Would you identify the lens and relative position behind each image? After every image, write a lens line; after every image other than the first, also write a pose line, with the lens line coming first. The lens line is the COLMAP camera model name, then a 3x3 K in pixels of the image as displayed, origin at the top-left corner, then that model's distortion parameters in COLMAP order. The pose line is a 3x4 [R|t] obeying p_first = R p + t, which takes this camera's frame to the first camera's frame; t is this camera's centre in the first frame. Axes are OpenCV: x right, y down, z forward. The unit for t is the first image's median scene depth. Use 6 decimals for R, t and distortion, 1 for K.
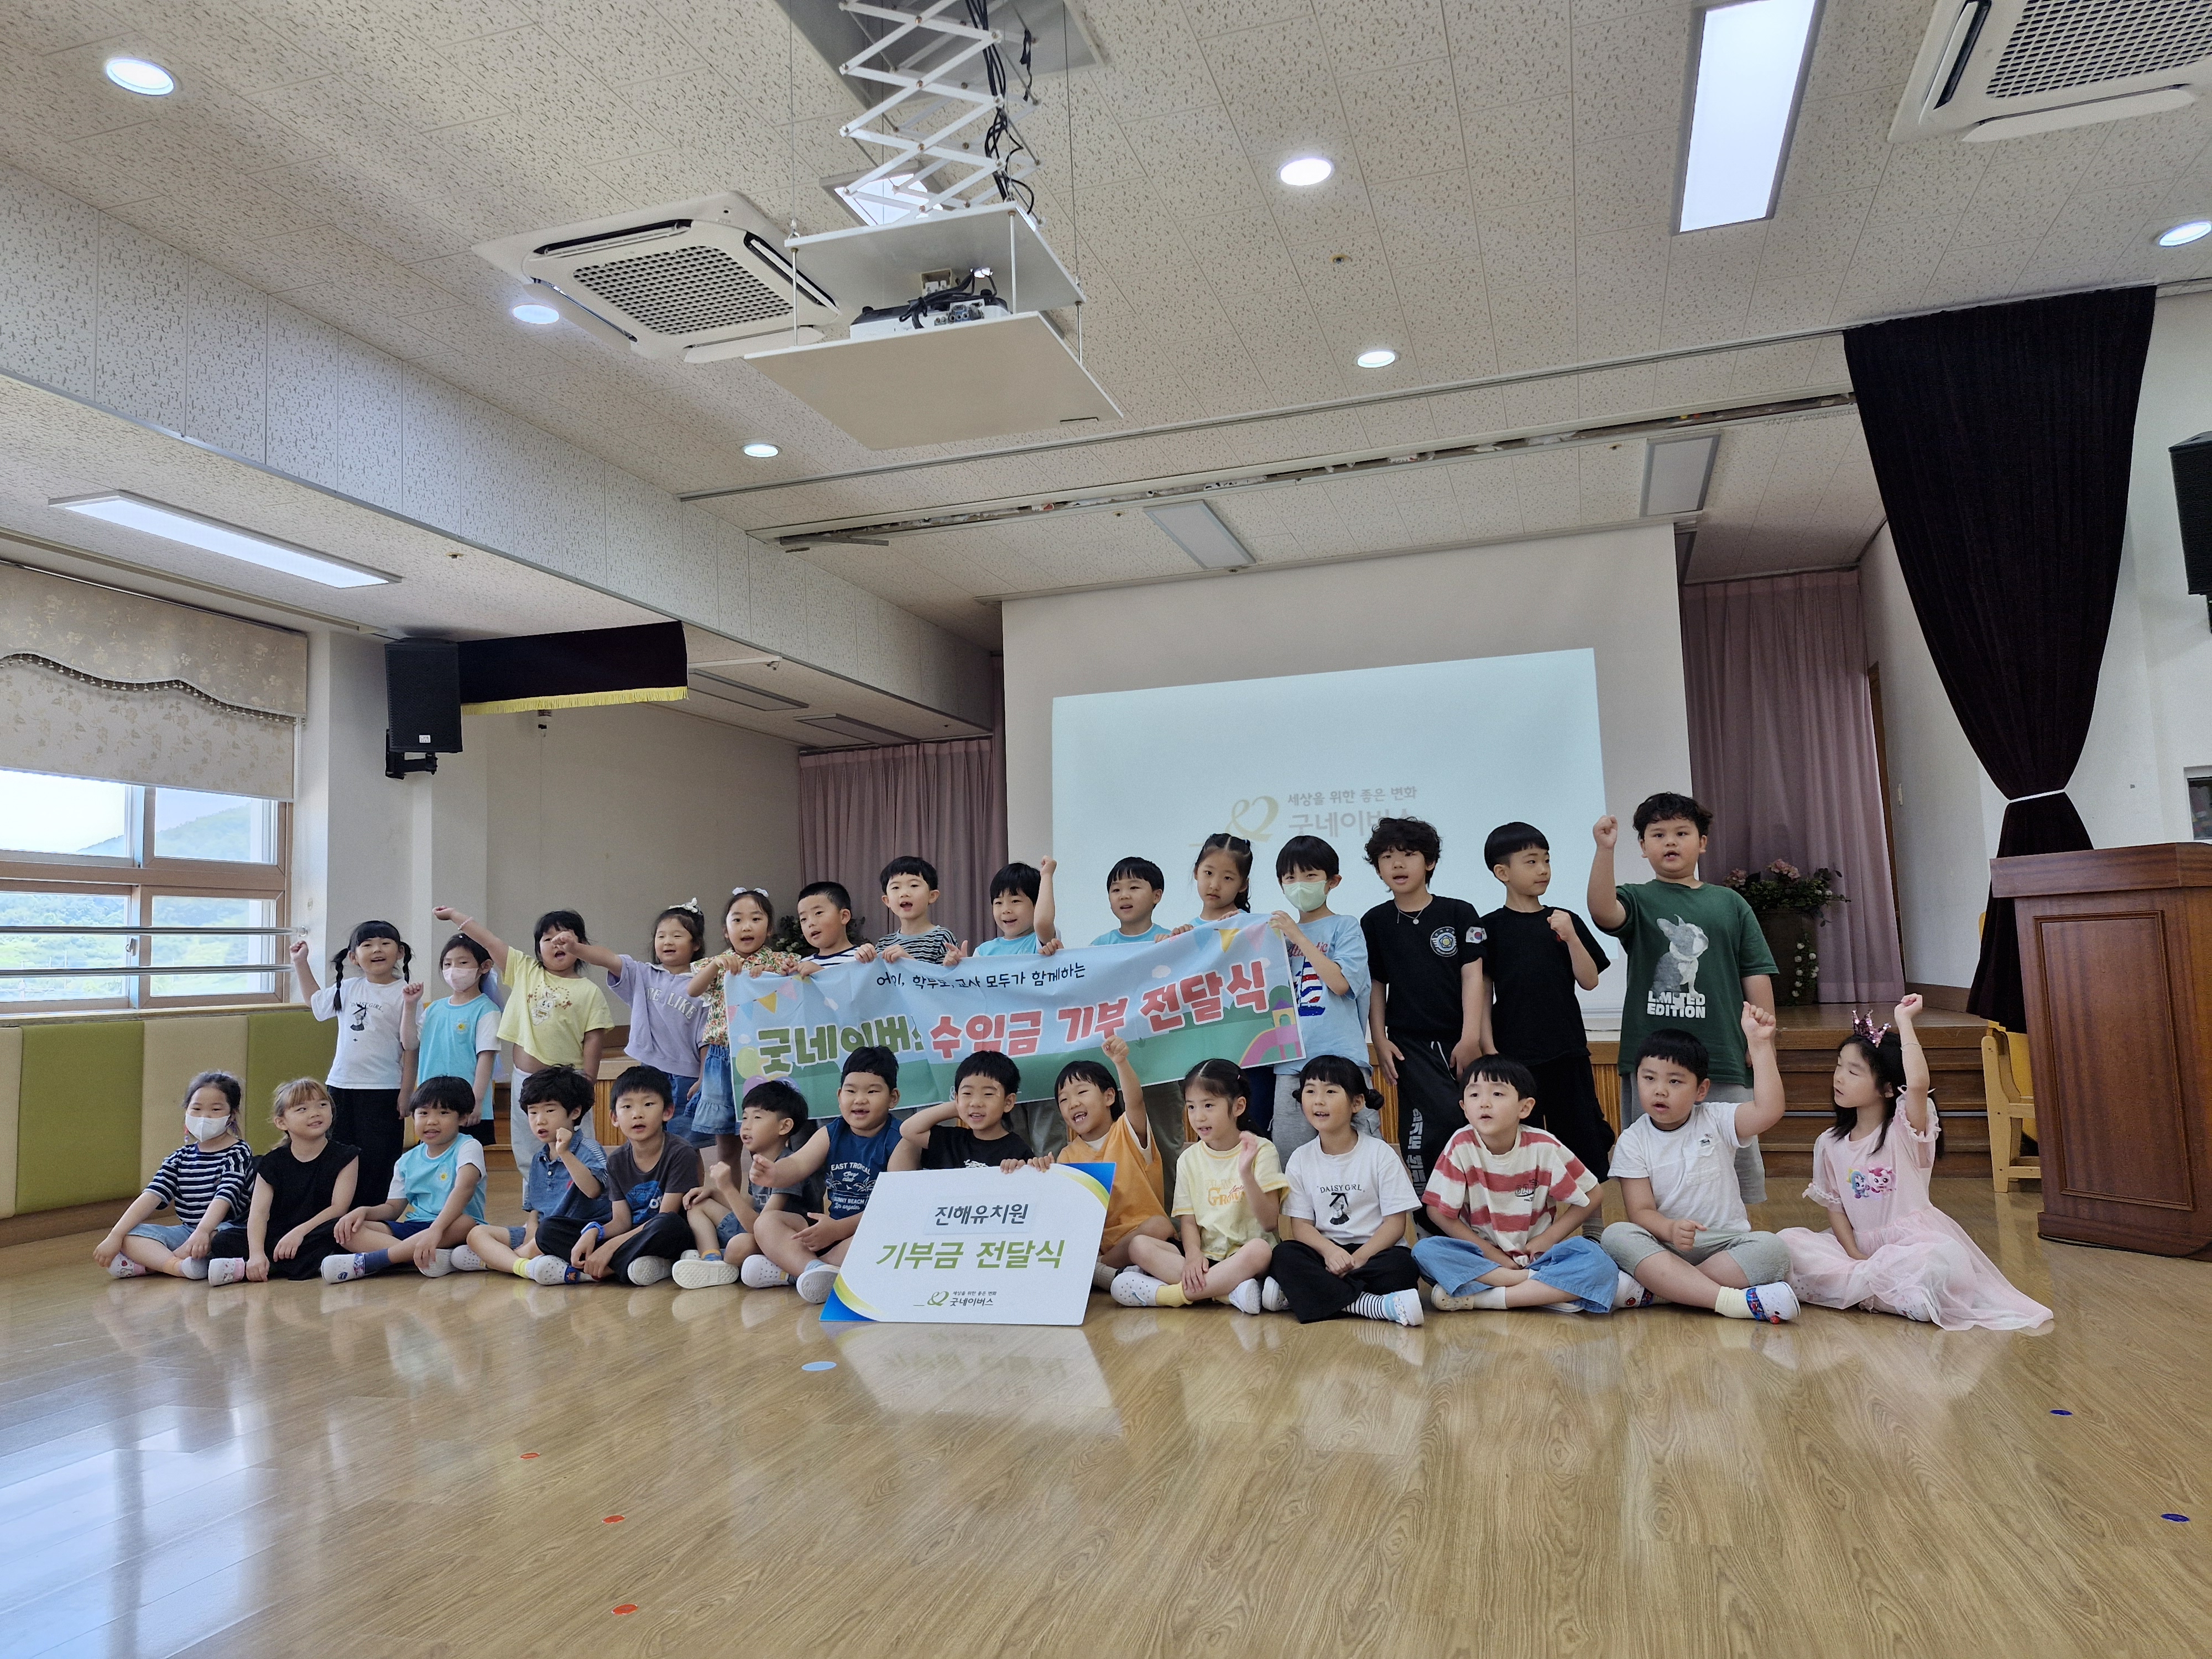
lens RADIAL K [[1584.8, 0, 1116.0], [0, 1584.8, 822.8], [0, 0, 1]] dist [0.139139, -0.164224]
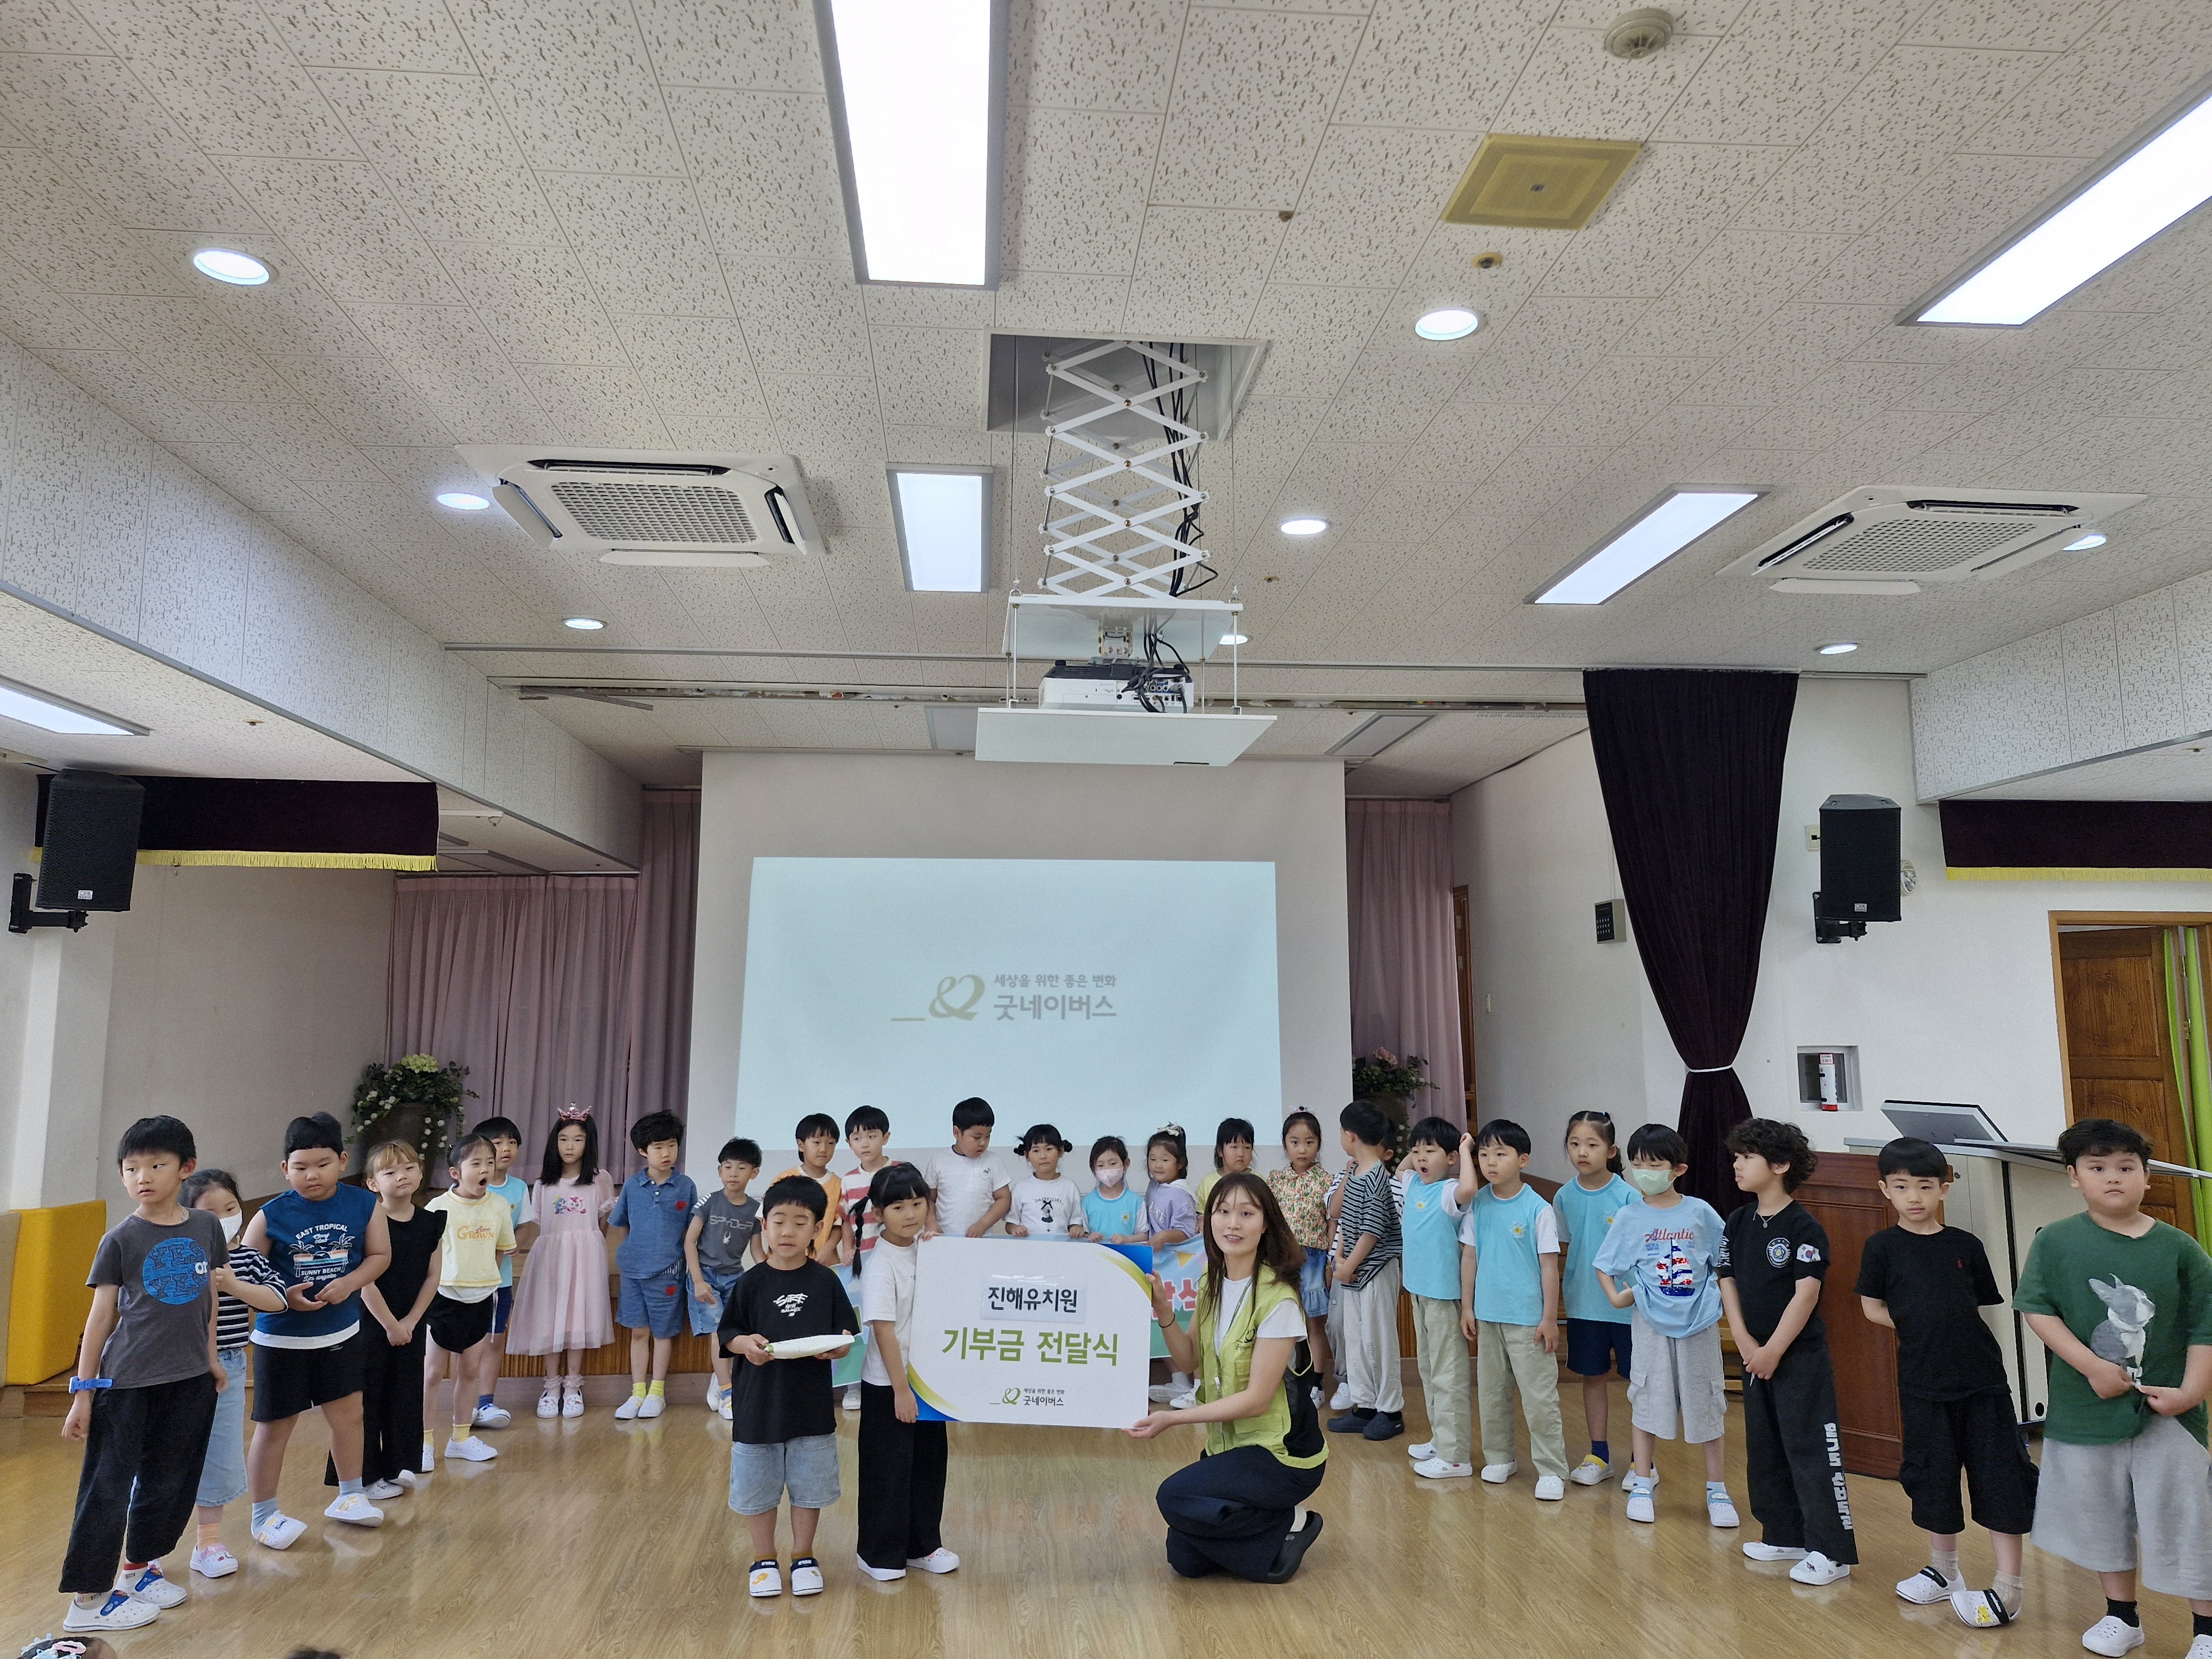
lens RADIAL K [[1584.8, 0, 1116.0], [0, 1584.8, 822.8], [0, 0, 1]] dist [0.139139, -0.164224]
pose [[0.924916, 0.082986, 0.371003, -0.230056], [-0.068871, 0.996313, -0.051157, -0.075776], [-0.373881, 0.021765, 0.927221, 0.015764]]
